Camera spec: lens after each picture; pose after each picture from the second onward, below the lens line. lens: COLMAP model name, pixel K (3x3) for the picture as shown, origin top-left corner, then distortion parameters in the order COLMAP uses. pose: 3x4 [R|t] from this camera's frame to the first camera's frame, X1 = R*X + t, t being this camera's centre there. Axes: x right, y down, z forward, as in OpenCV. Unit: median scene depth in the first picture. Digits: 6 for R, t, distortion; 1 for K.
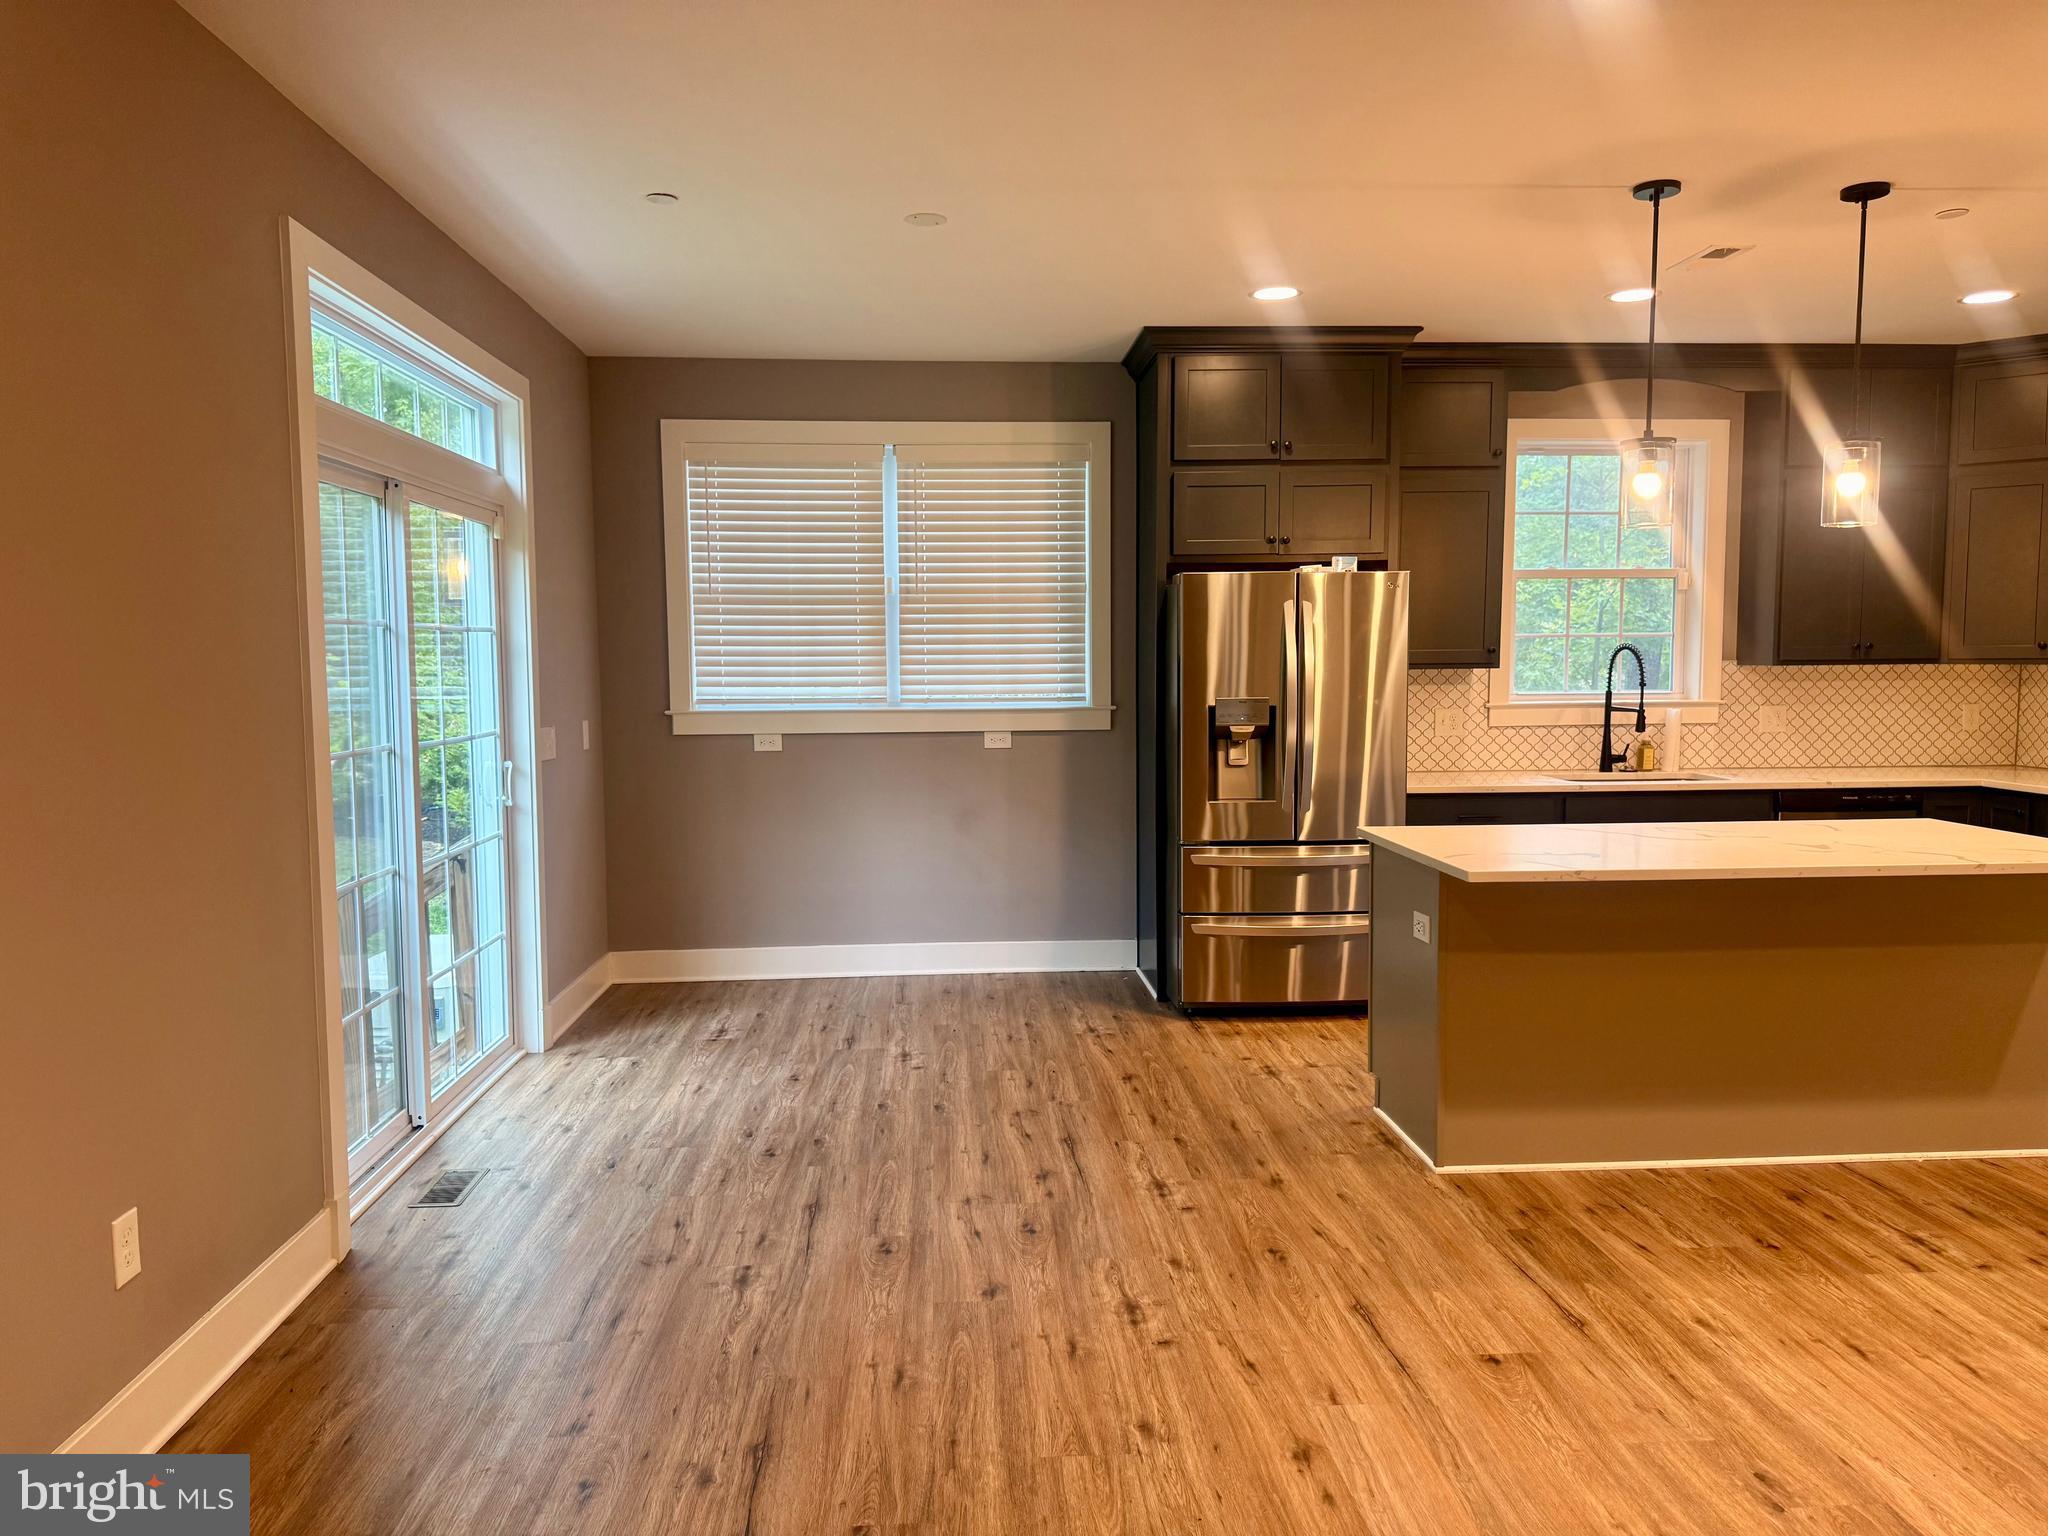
lens RADIAL K [[1469.6, 0, 1024.6], [0, 1469.6, 769.1], [0, 0, 1]] dist [0.059787, -0.063051]
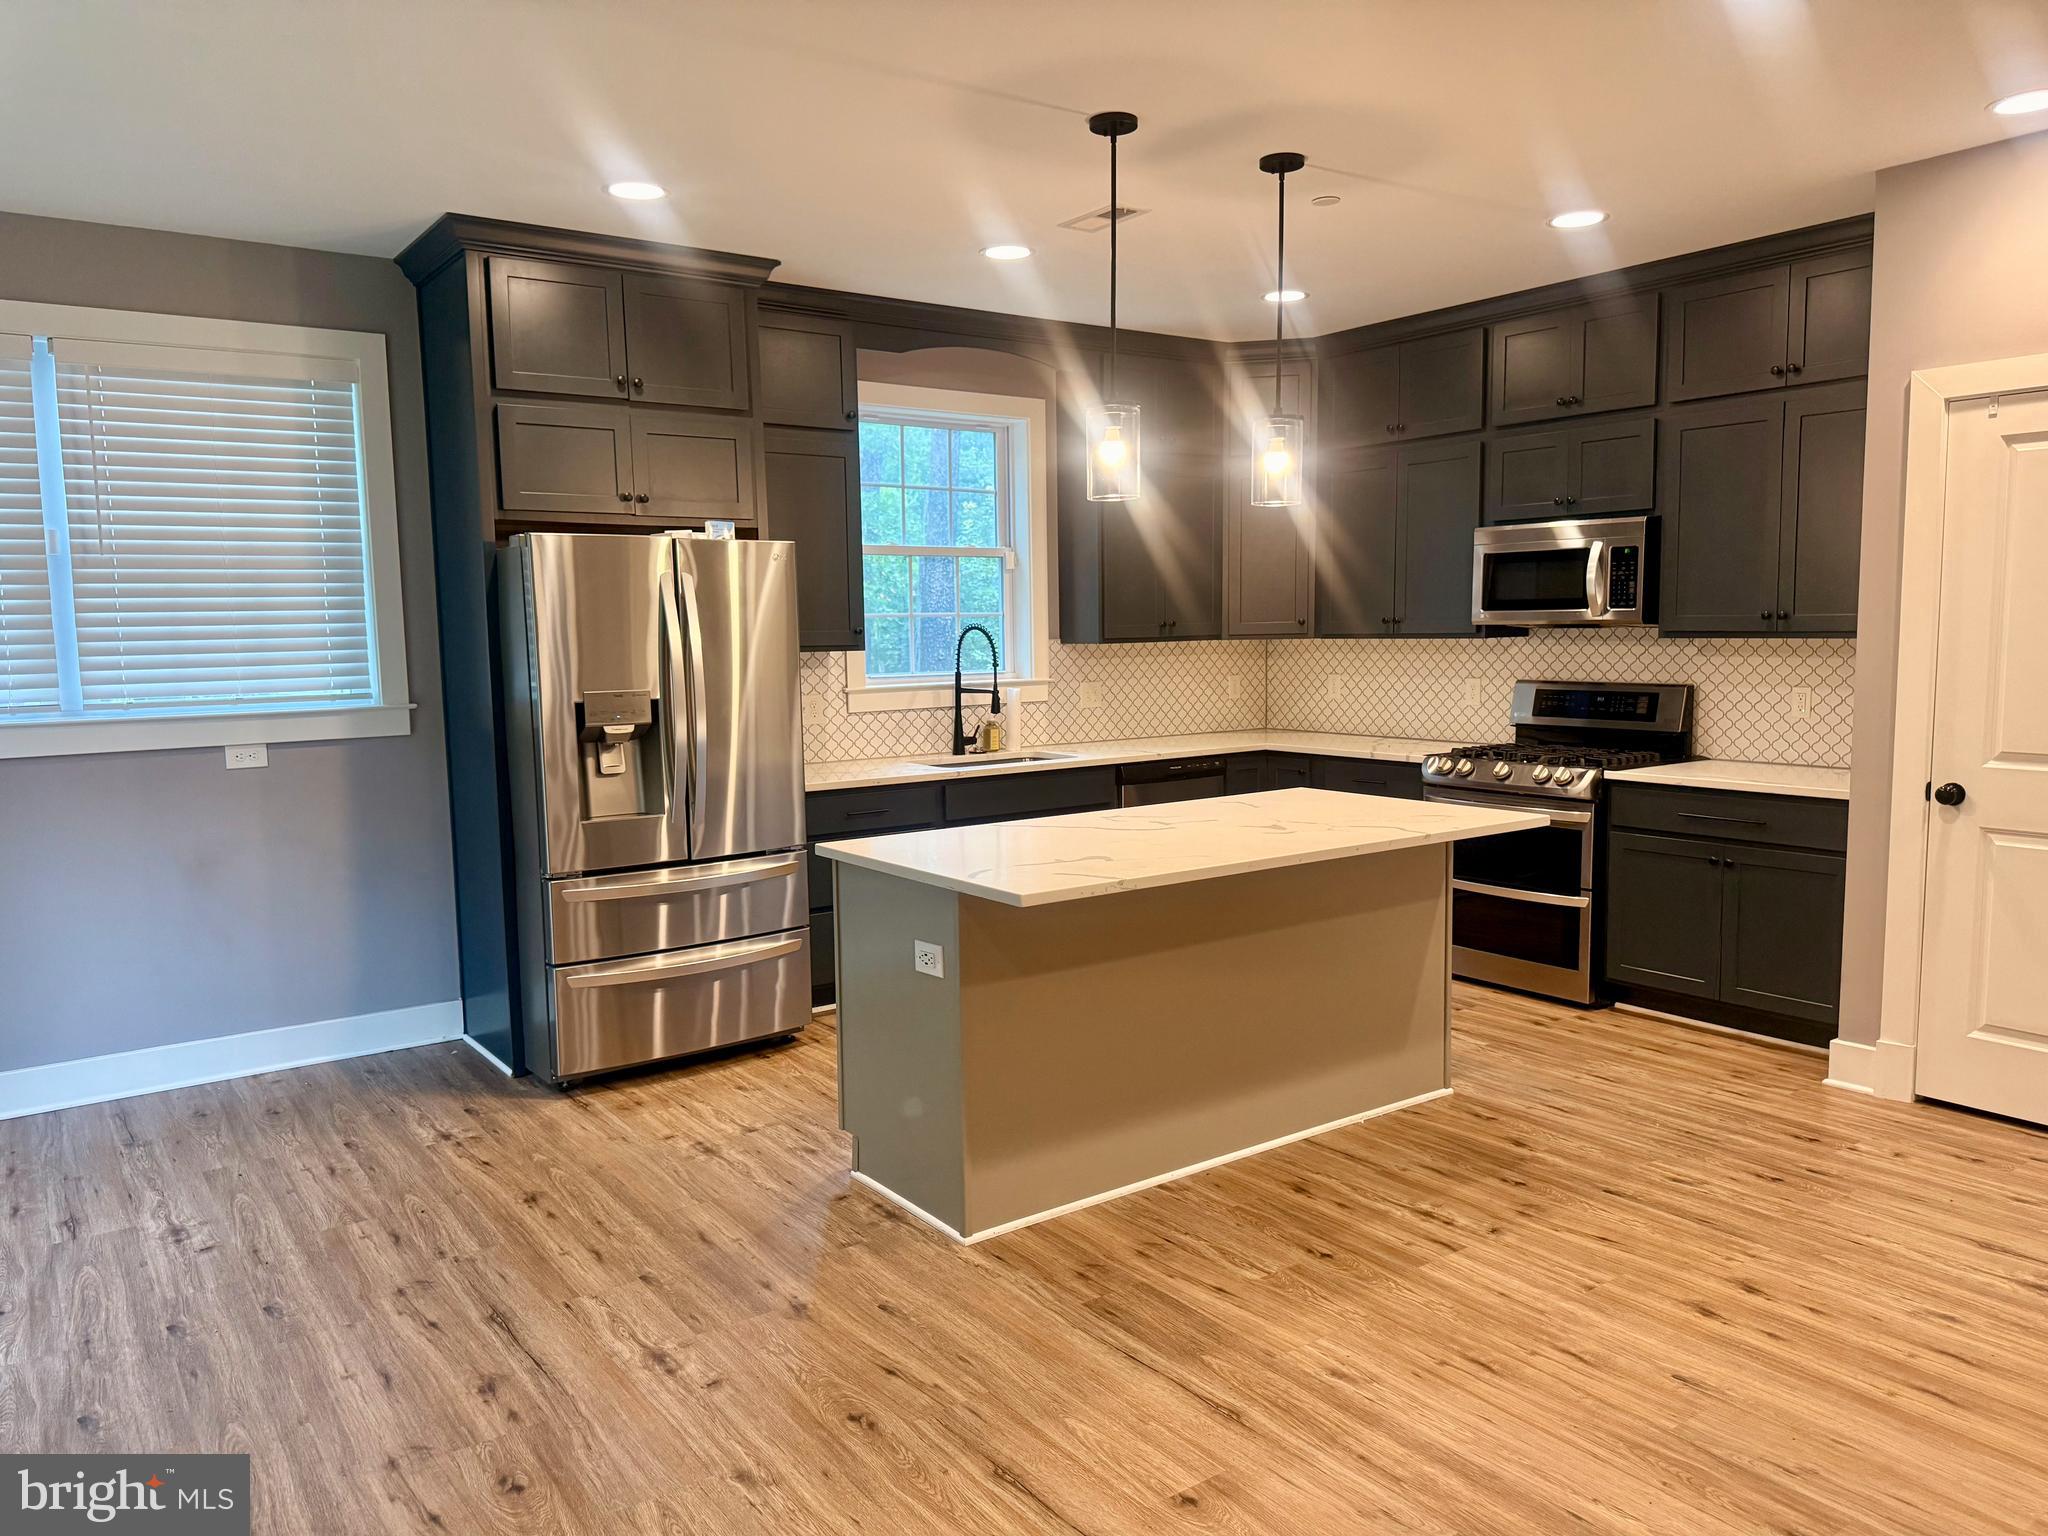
lens RADIAL K [[1469.6, 0, 1037.3], [0, 1469.6, 764.6], [0, 0, 1]] dist [0.059787, -0.063051]
pose [[0.845715, -0.057568, 0.530521, -0.098087], [0.050840, 0.998334, 0.027286, -0.019950], [-0.531208, 0.003896, 0.847233, 0.205642]]
